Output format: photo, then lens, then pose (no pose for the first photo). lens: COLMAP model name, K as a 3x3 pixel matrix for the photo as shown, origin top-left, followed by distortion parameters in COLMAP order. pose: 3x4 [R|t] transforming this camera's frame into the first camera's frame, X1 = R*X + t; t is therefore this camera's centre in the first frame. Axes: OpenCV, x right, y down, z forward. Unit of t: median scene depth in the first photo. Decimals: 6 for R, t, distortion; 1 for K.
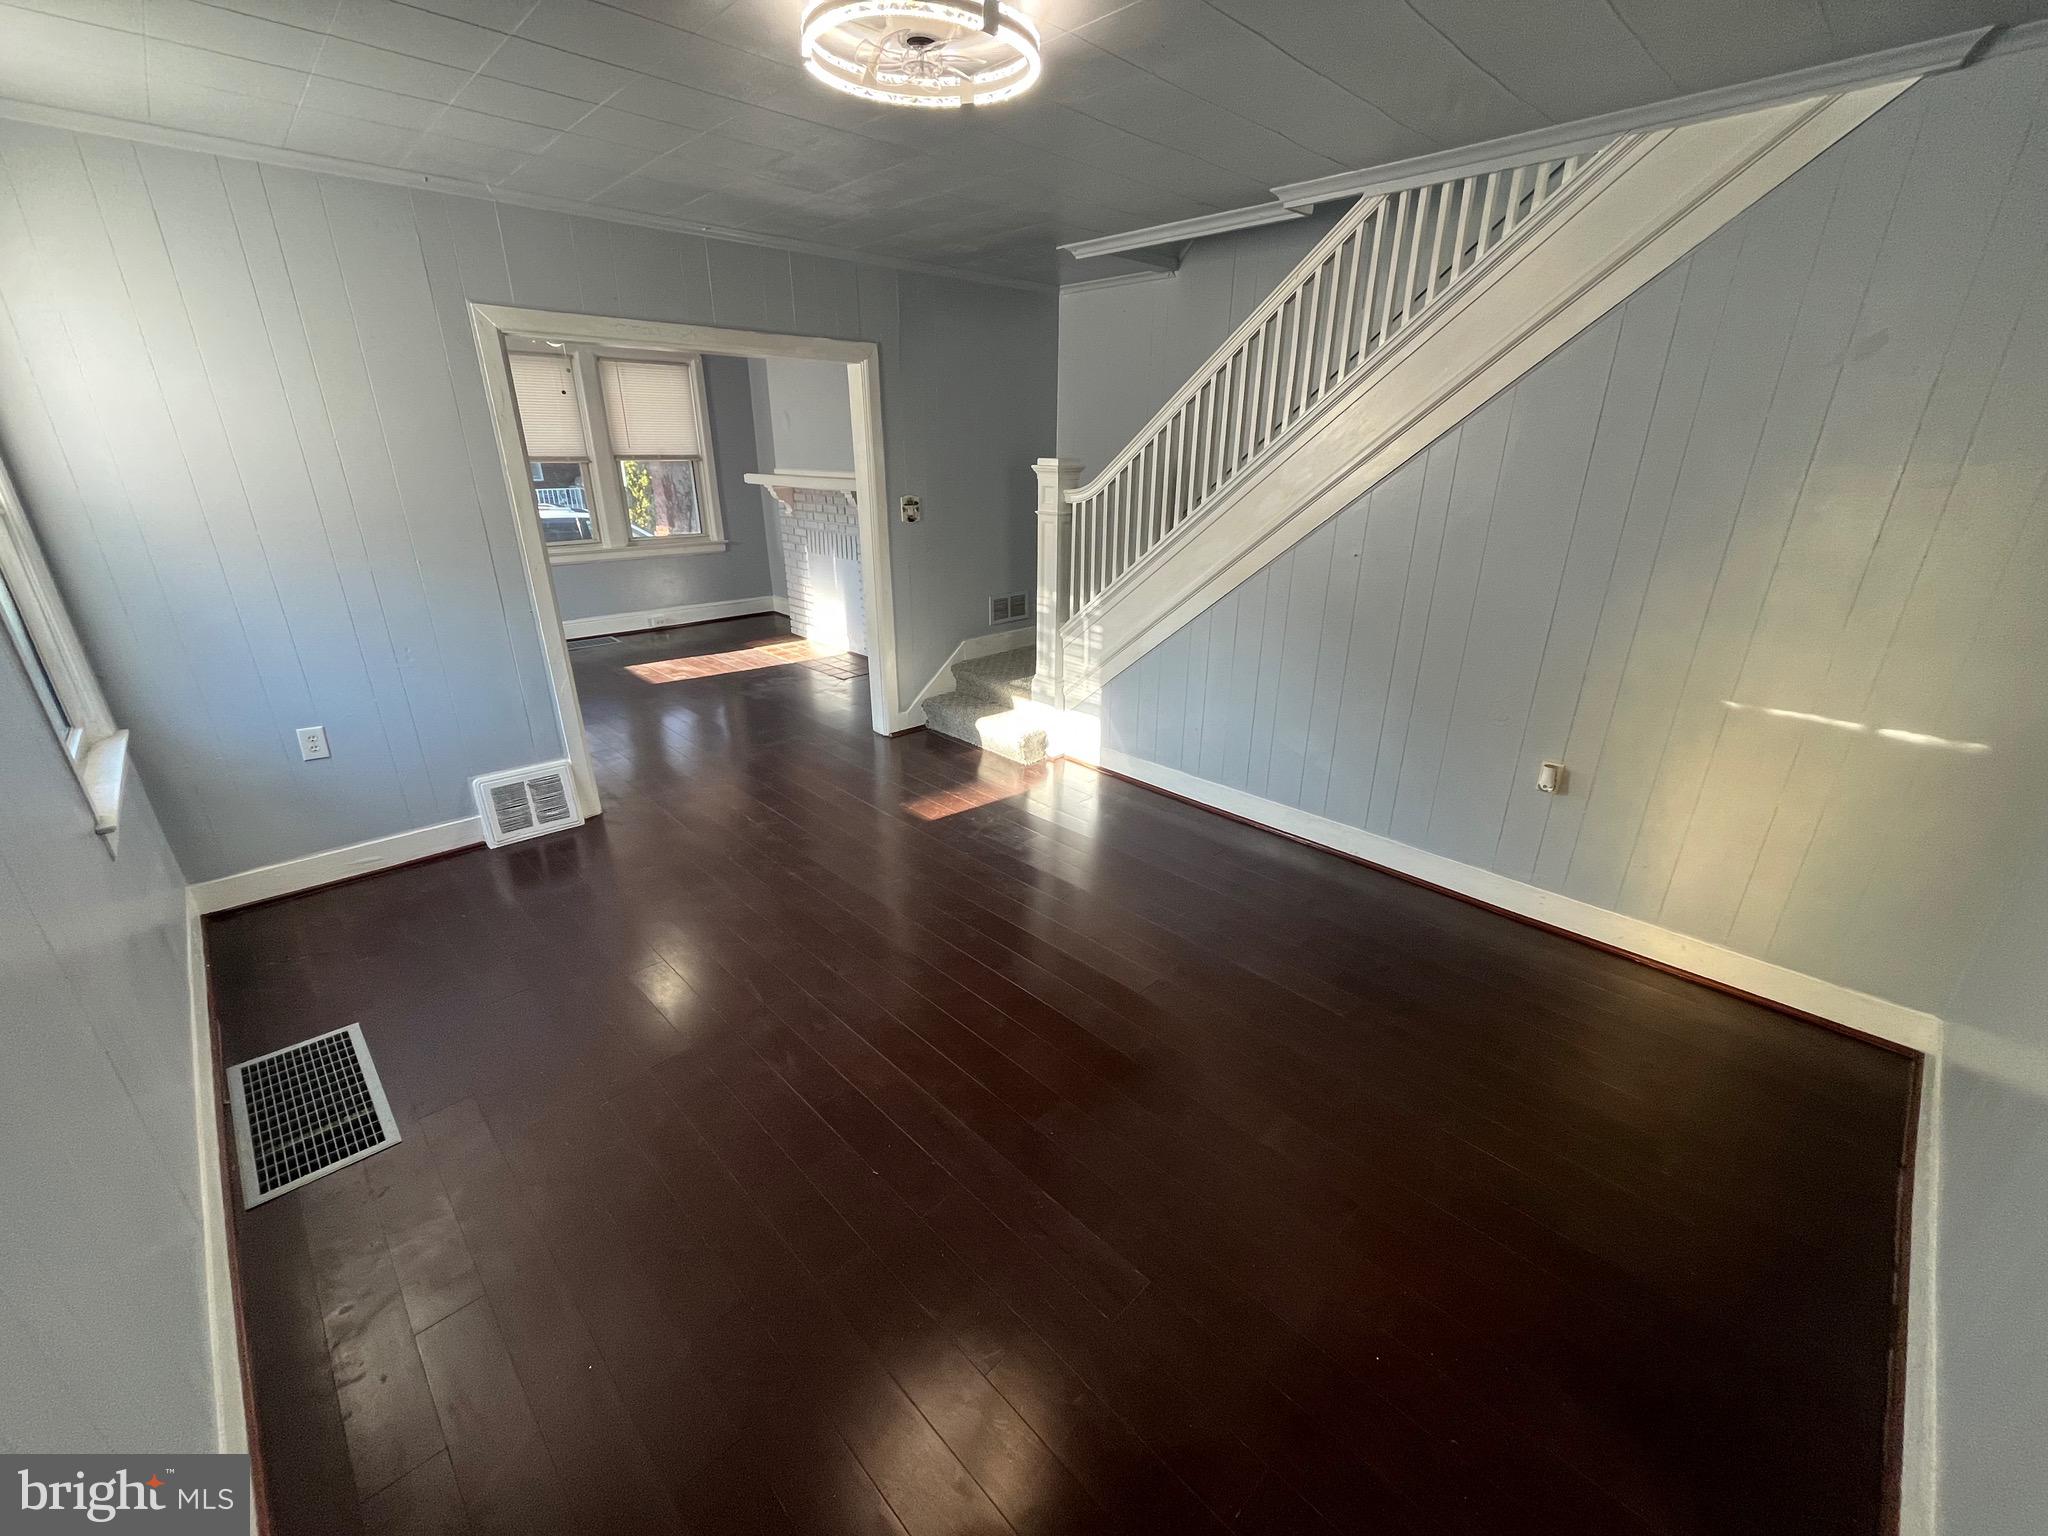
lens RADIAL K [[823.2, 0, 1028.5], [0, 823.2, 773.7], [0, 0, 1]] dist [-0.004381, -0.000015]
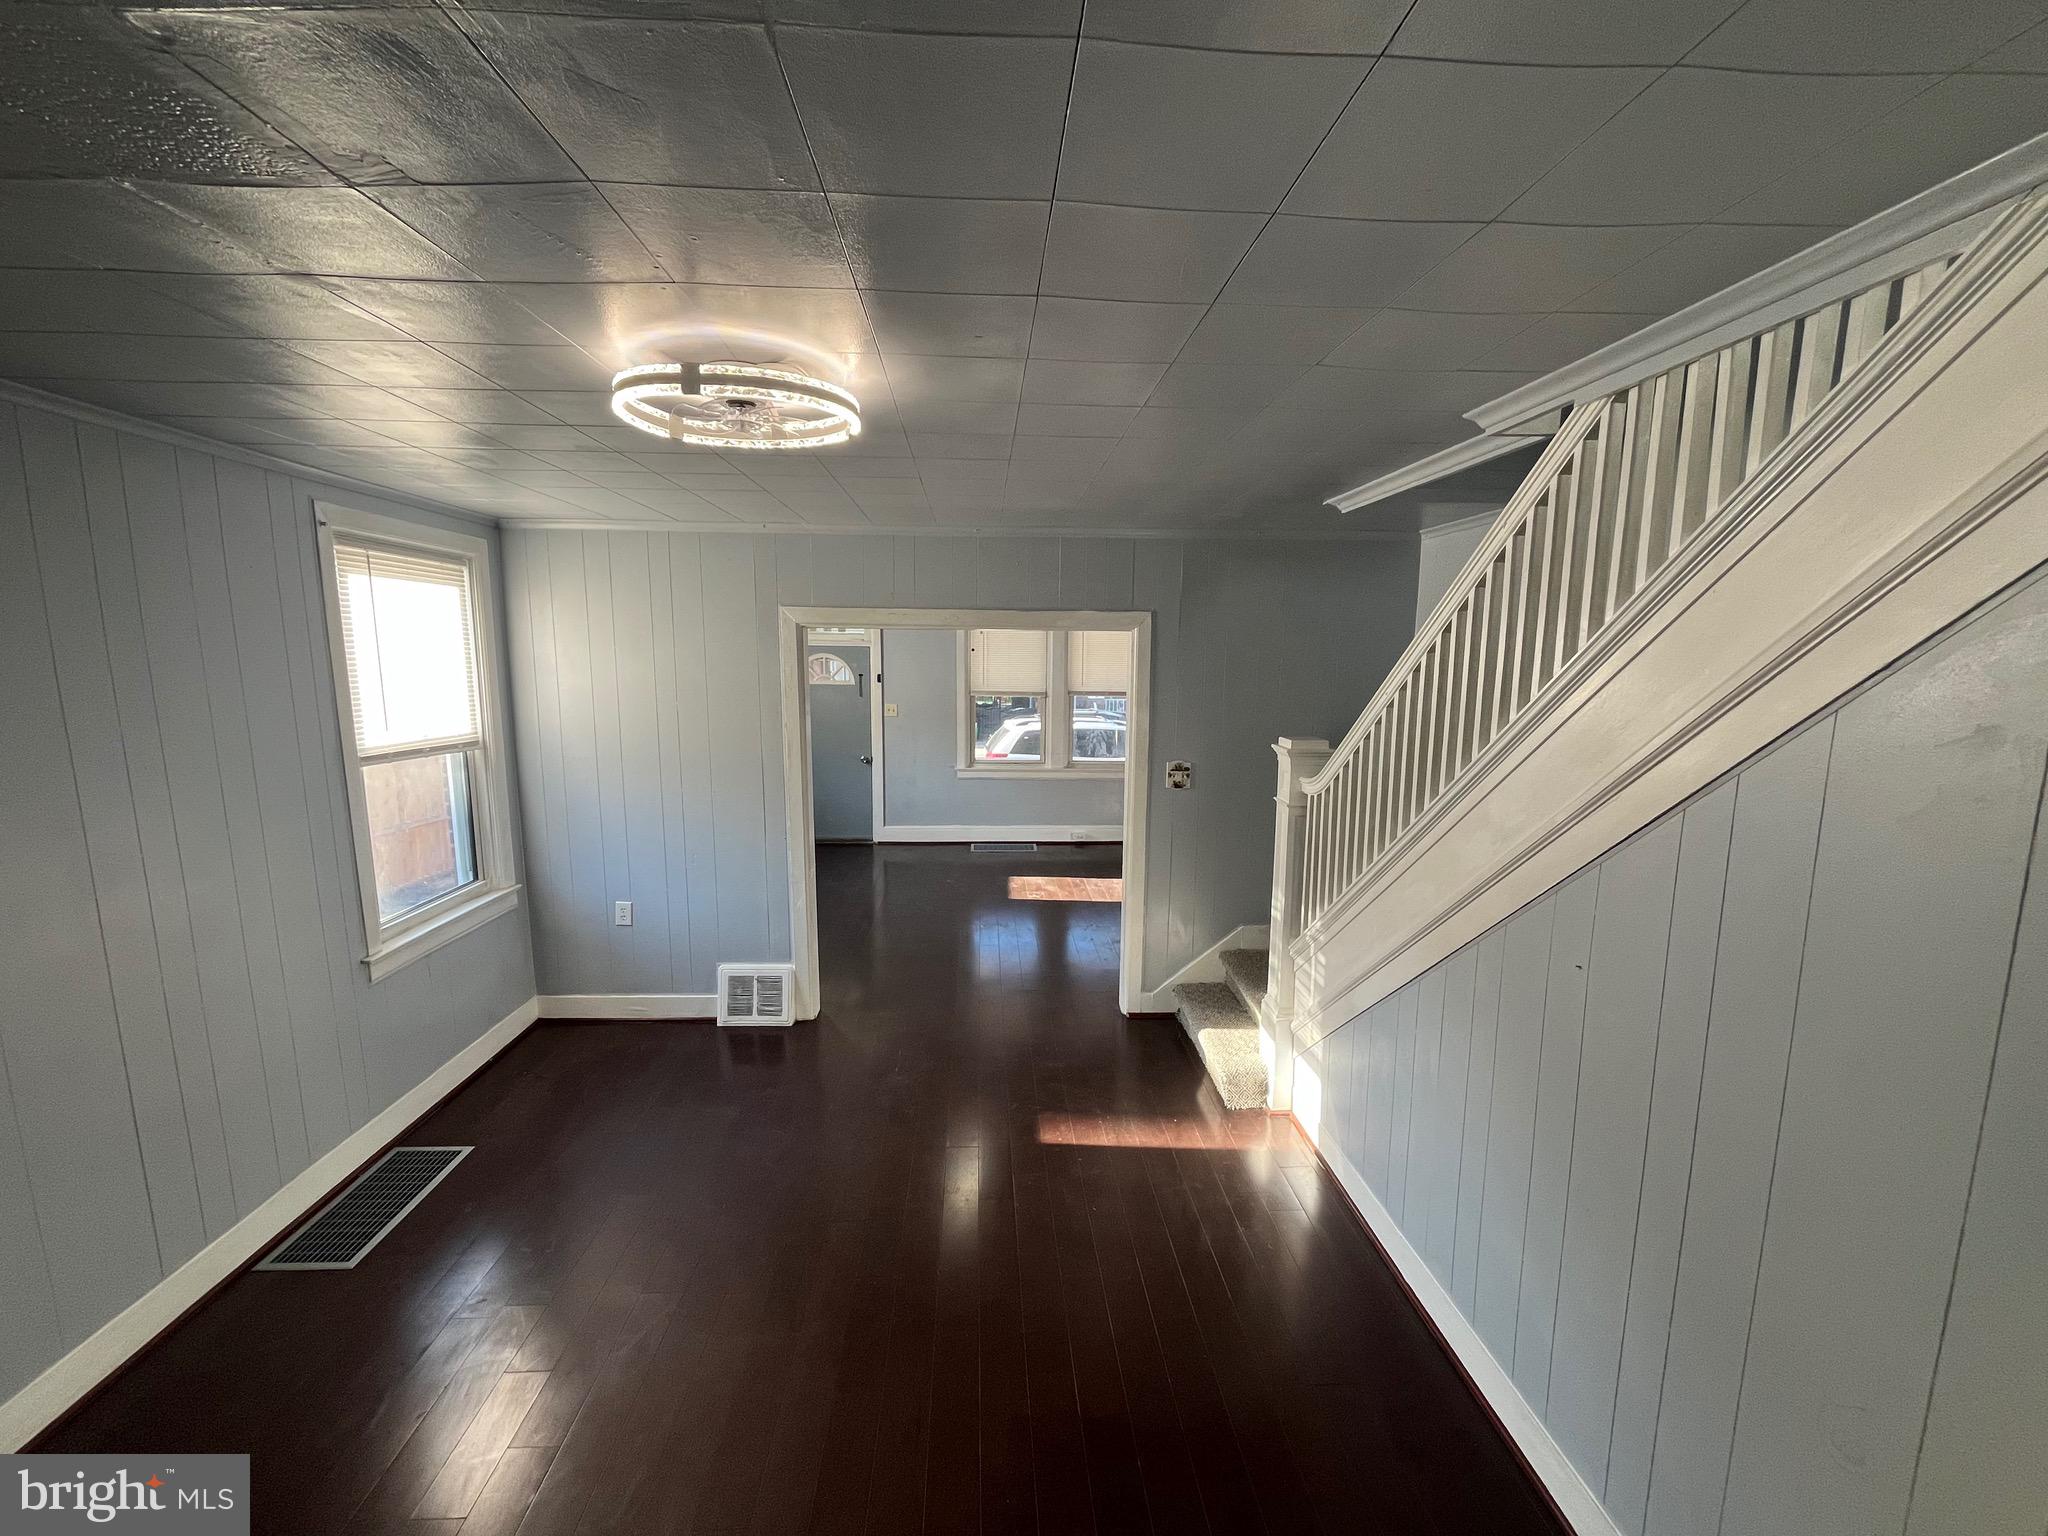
lens RADIAL K [[823.2, 0, 1034.9], [0, 823.2, 771.1], [0, 0, 1]] dist [-0.004381, -0.000015]
pose [[0.754994, 0.094196, -0.648931, 0.304627], [-0.248153, 0.957071, -0.149787, -0.140166], [0.606963, 0.274122, 0.745957, 0.210340]]
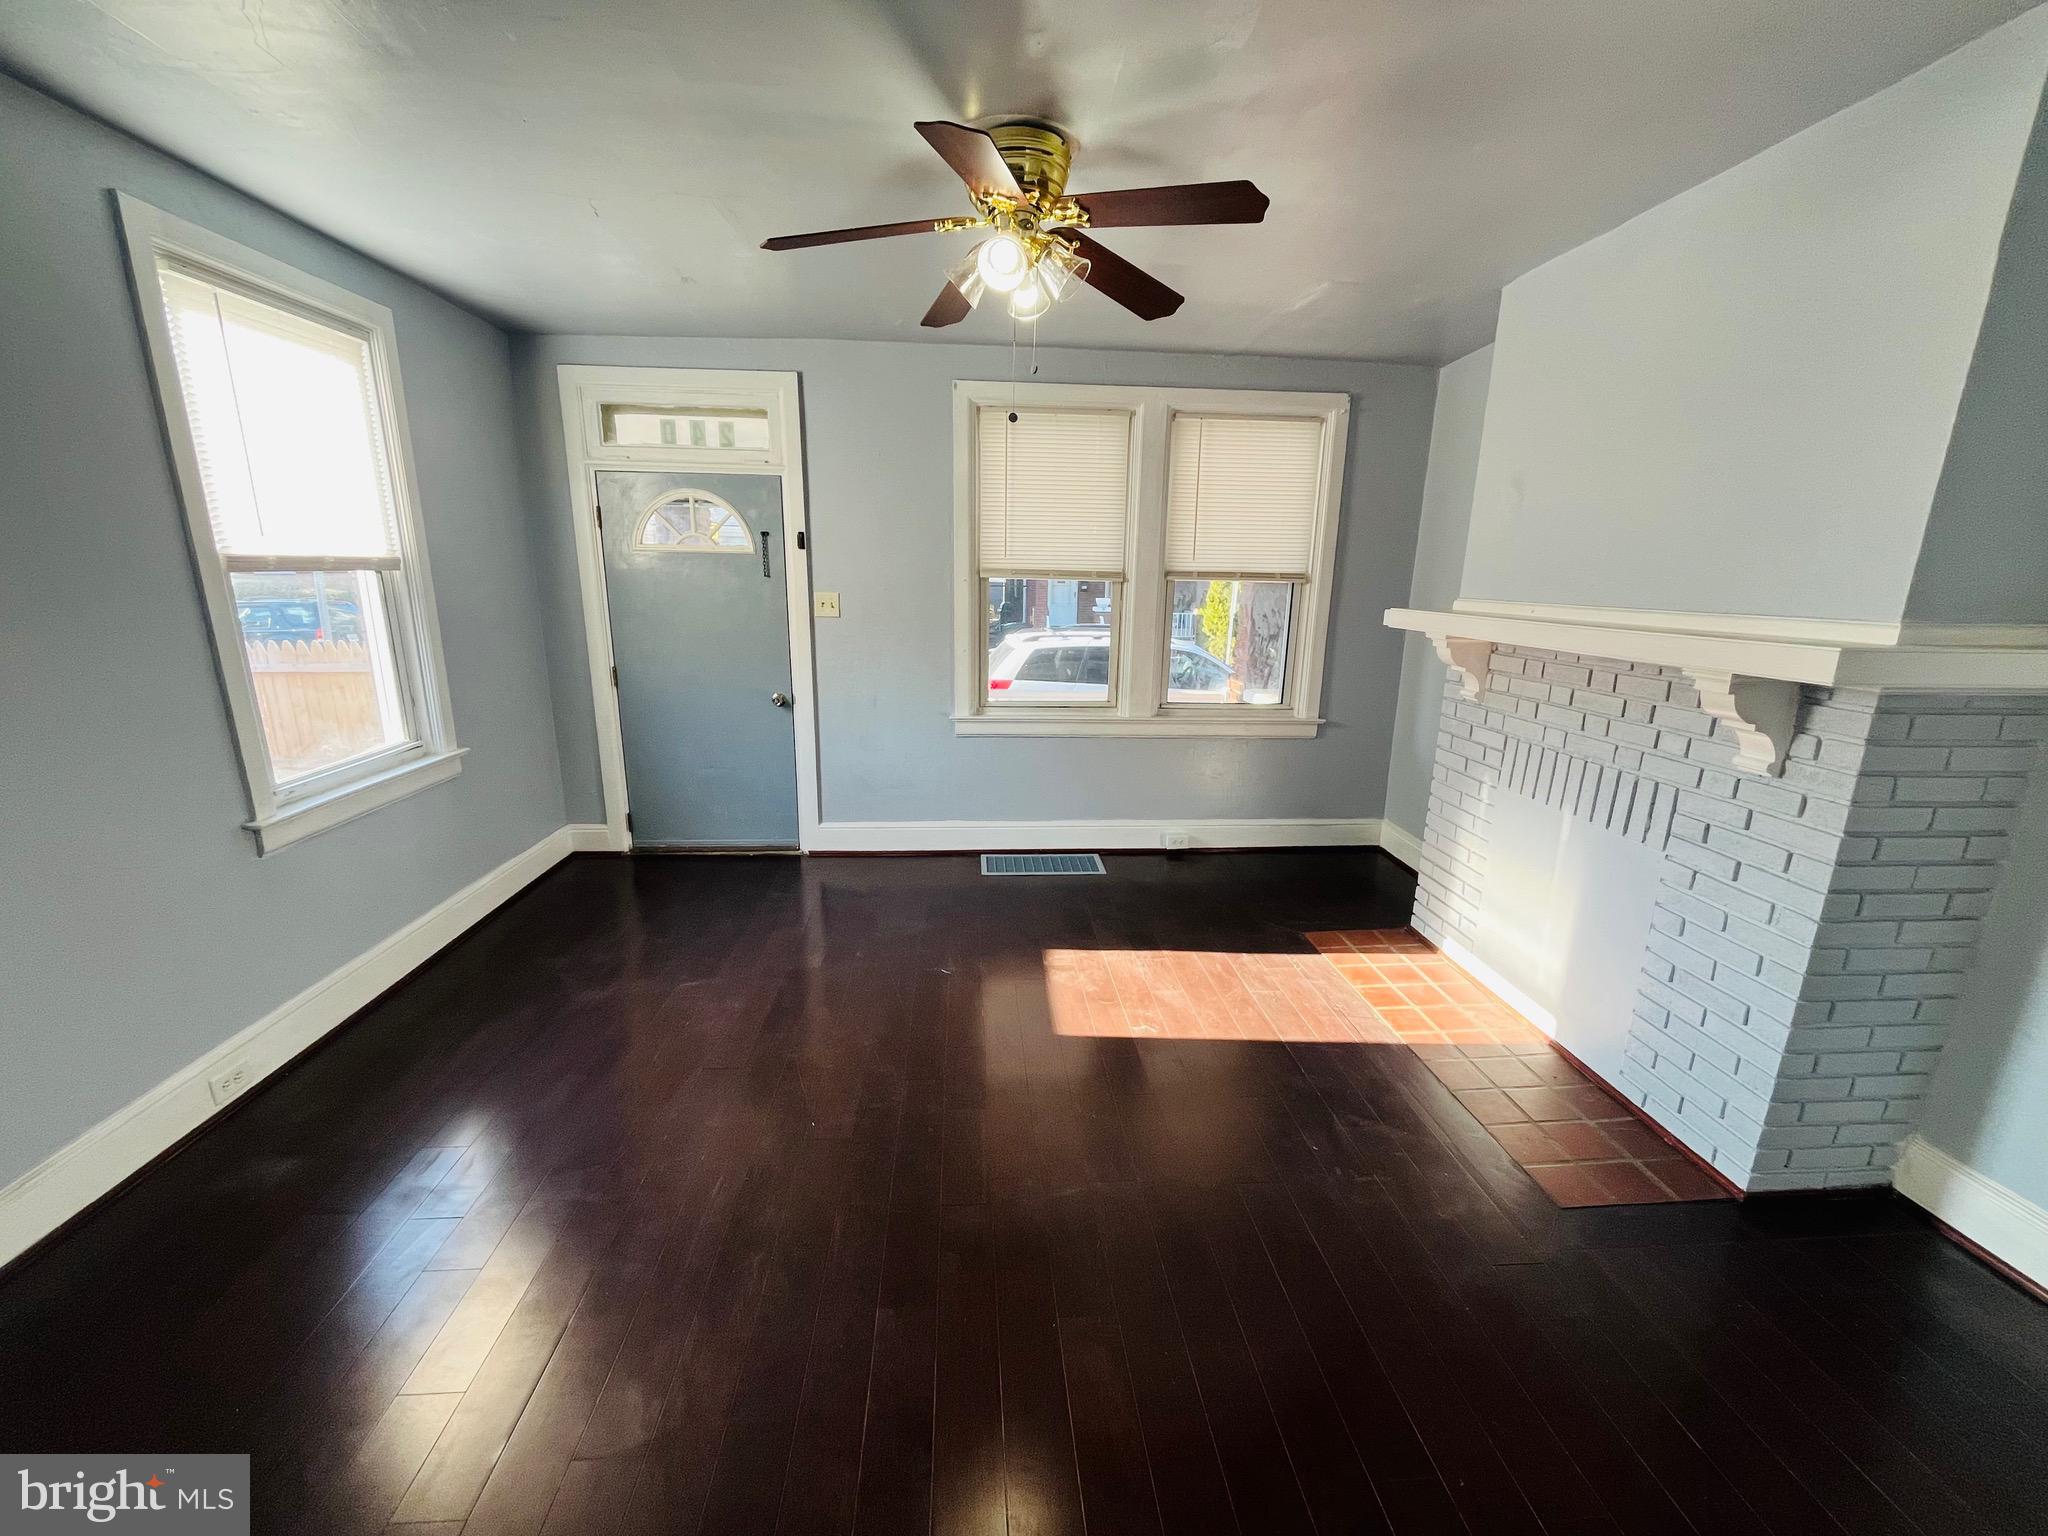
lens RADIAL K [[823.2, 0, 1014.7], [0, 823.2, 774.5], [0, 0, 1]] dist [-0.004381, -0.000015]
pose [[0.758377, 0.161066, -0.631603, -0.262103], [-0.250182, 0.966698, -0.053879, -0.261159], [0.601892, 0.198877, 0.773418, 0.708515]]
